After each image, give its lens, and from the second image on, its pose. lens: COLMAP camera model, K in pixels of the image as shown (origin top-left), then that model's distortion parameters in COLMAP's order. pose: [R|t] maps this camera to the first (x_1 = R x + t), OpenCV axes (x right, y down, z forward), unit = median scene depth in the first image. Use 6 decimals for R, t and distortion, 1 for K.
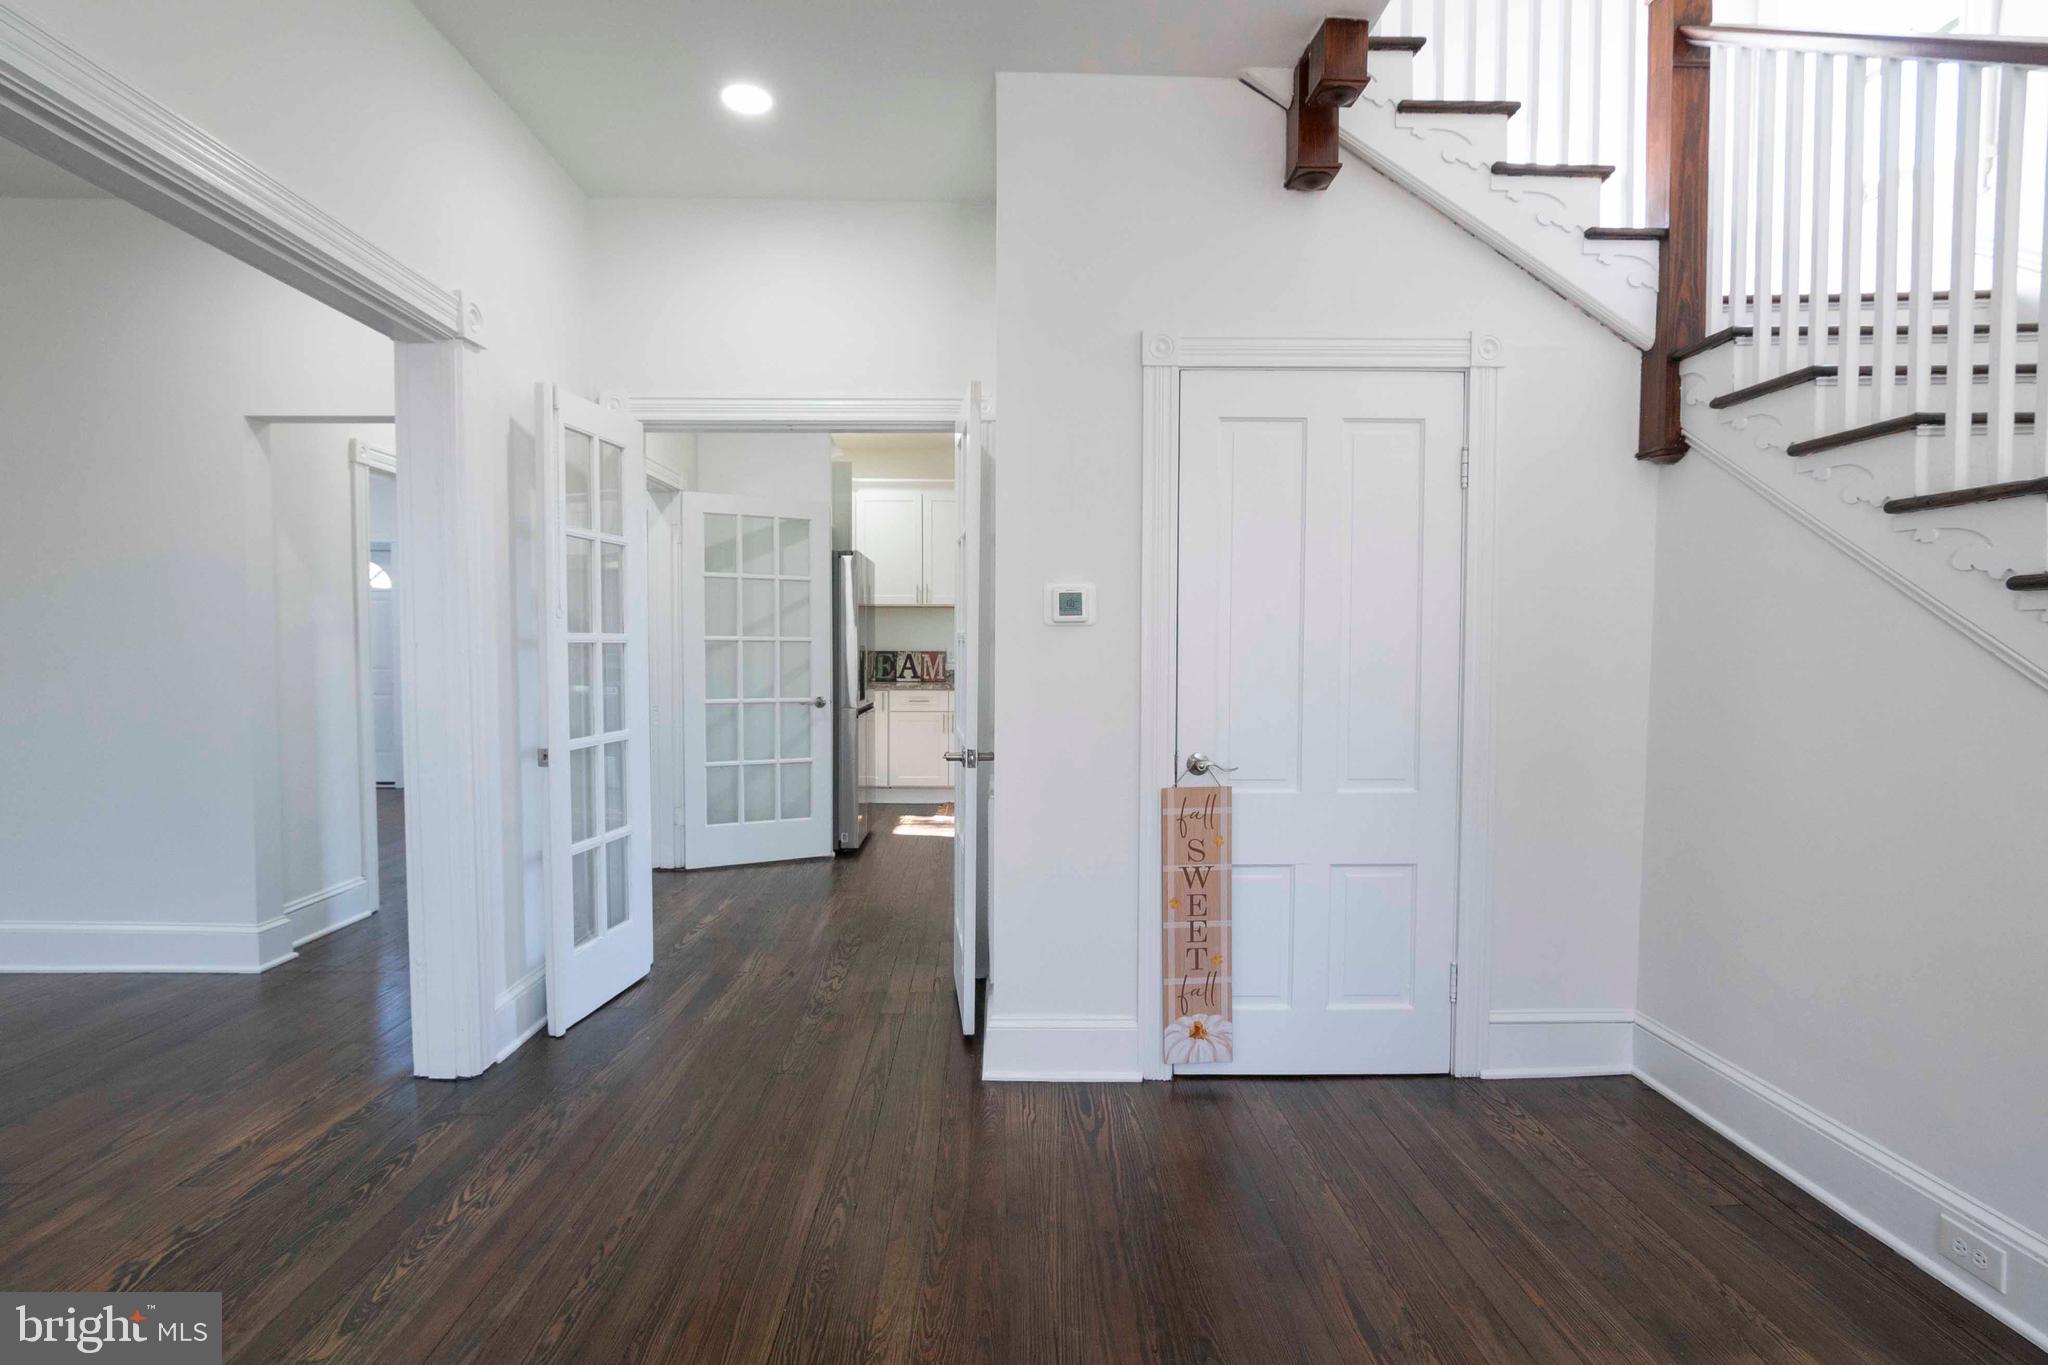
lens RADIAL K [[1005.3, 0, 1012.3], [0, 1005.3, 691.0], [0, 0, 1]] dist [-0.028995, 0.008318]
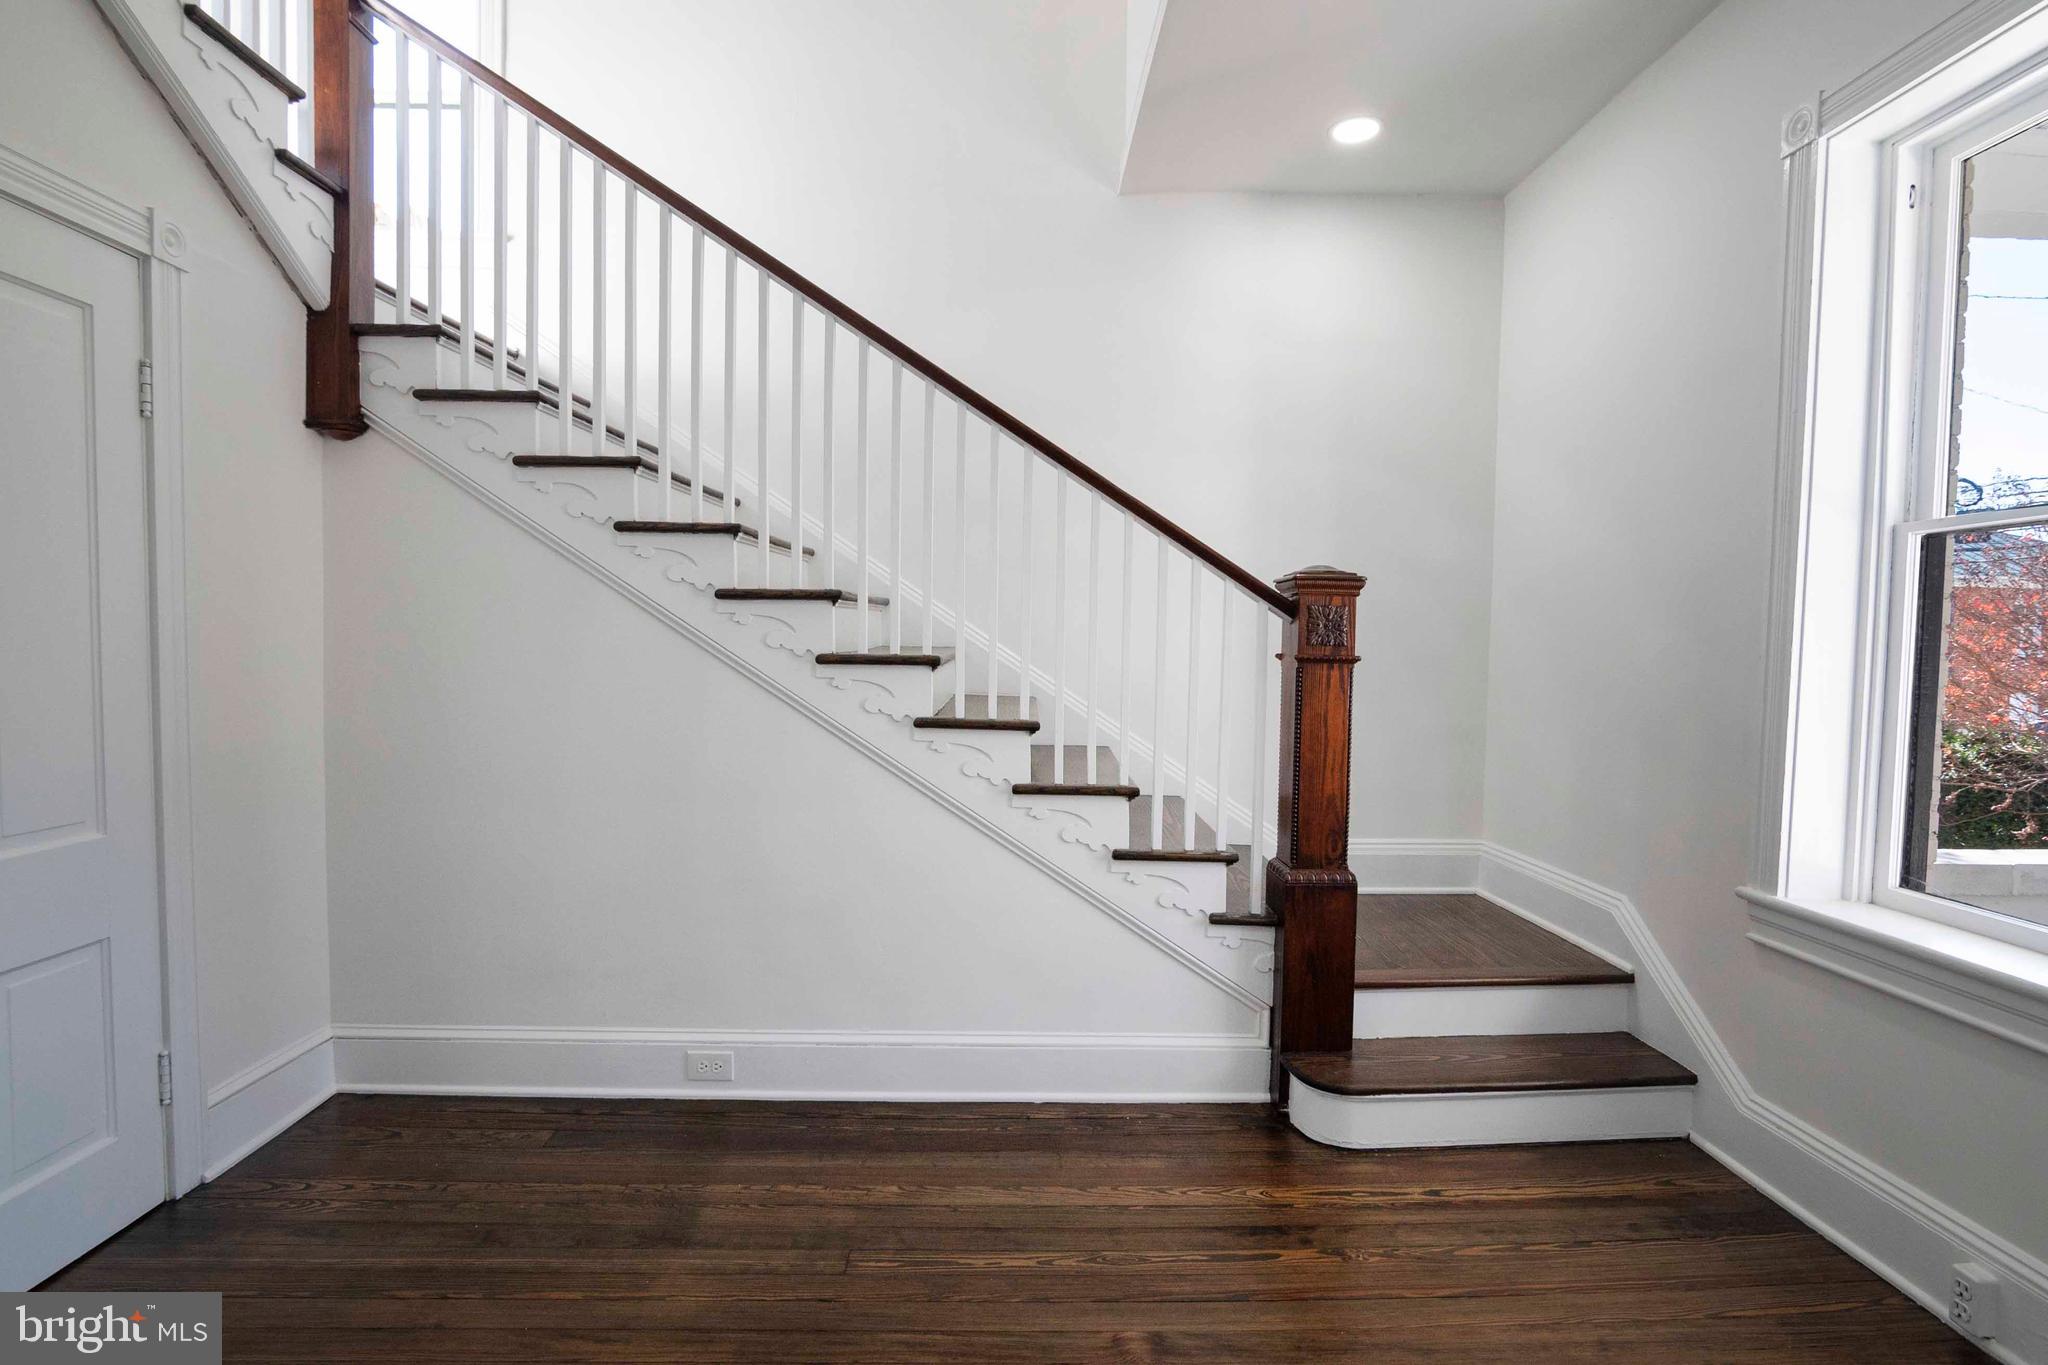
lens RADIAL K [[1005.3, 0, 1014.2], [0, 1005.3, 690.1], [0, 0, 1]] dist [-0.028995, 0.008318]
pose [[0.003669, -0.048179, 0.998832, -0.298270], [0.028015, 0.998452, 0.048057, -0.018425], [-0.999601, 0.027806, 0.005013, 0.369720]]
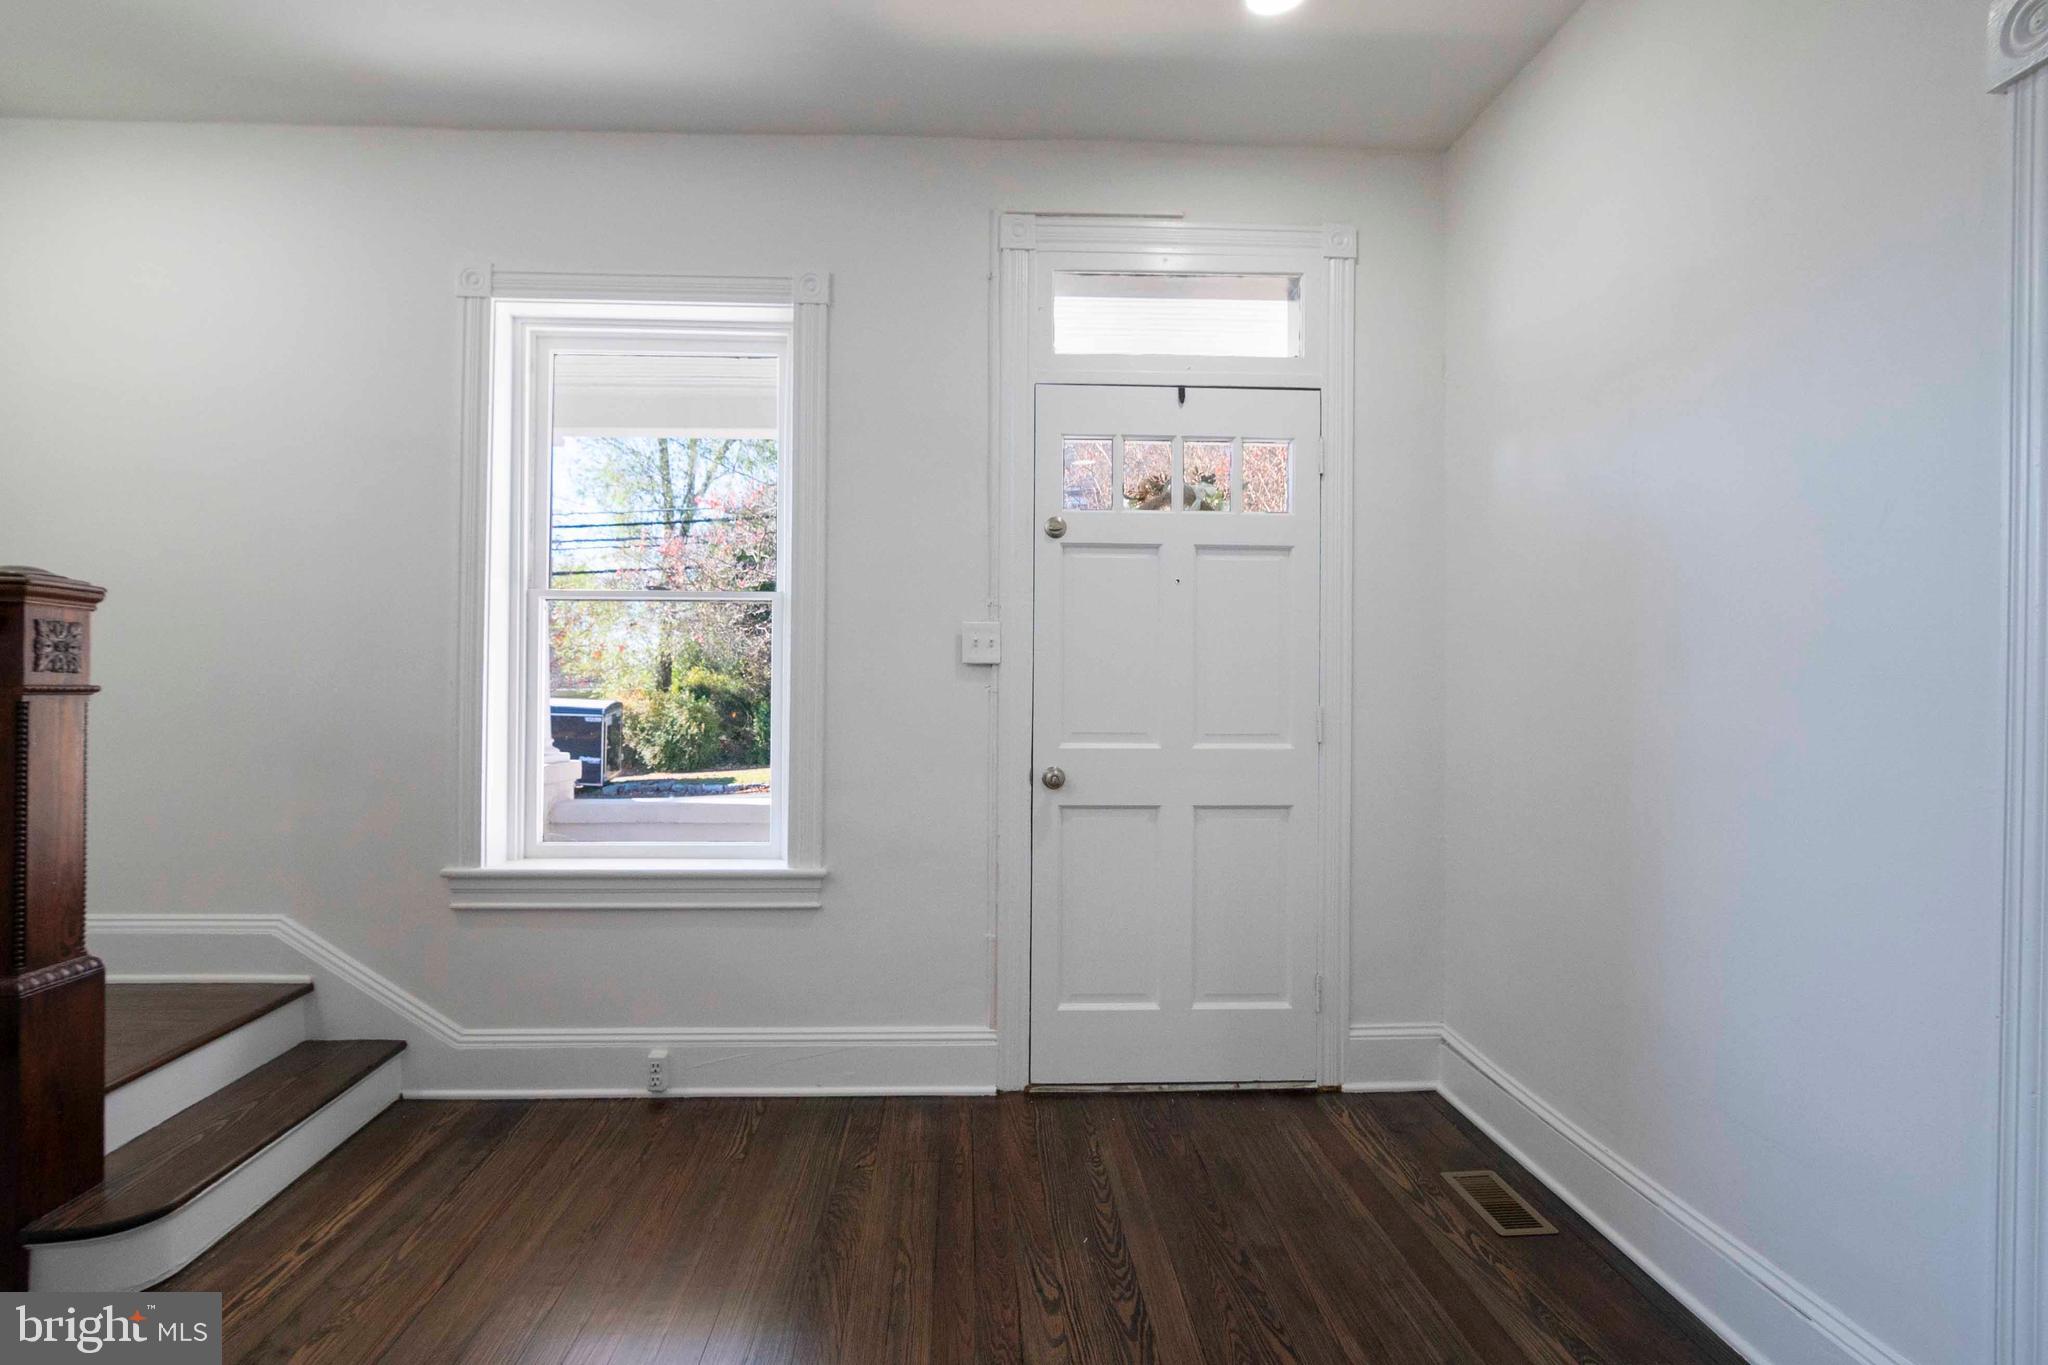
lens RADIAL K [[1005.3, 0, 1008.7], [0, 1005.3, 689.3], [0, 0, 1]] dist [-0.028995, 0.008318]
pose [[-0.999478, -0.012171, -0.029942, -0.021696], [-0.013398, 0.999064, 0.041119, -0.032929], [0.029414, 0.041498, -0.998706, 0.816169]]
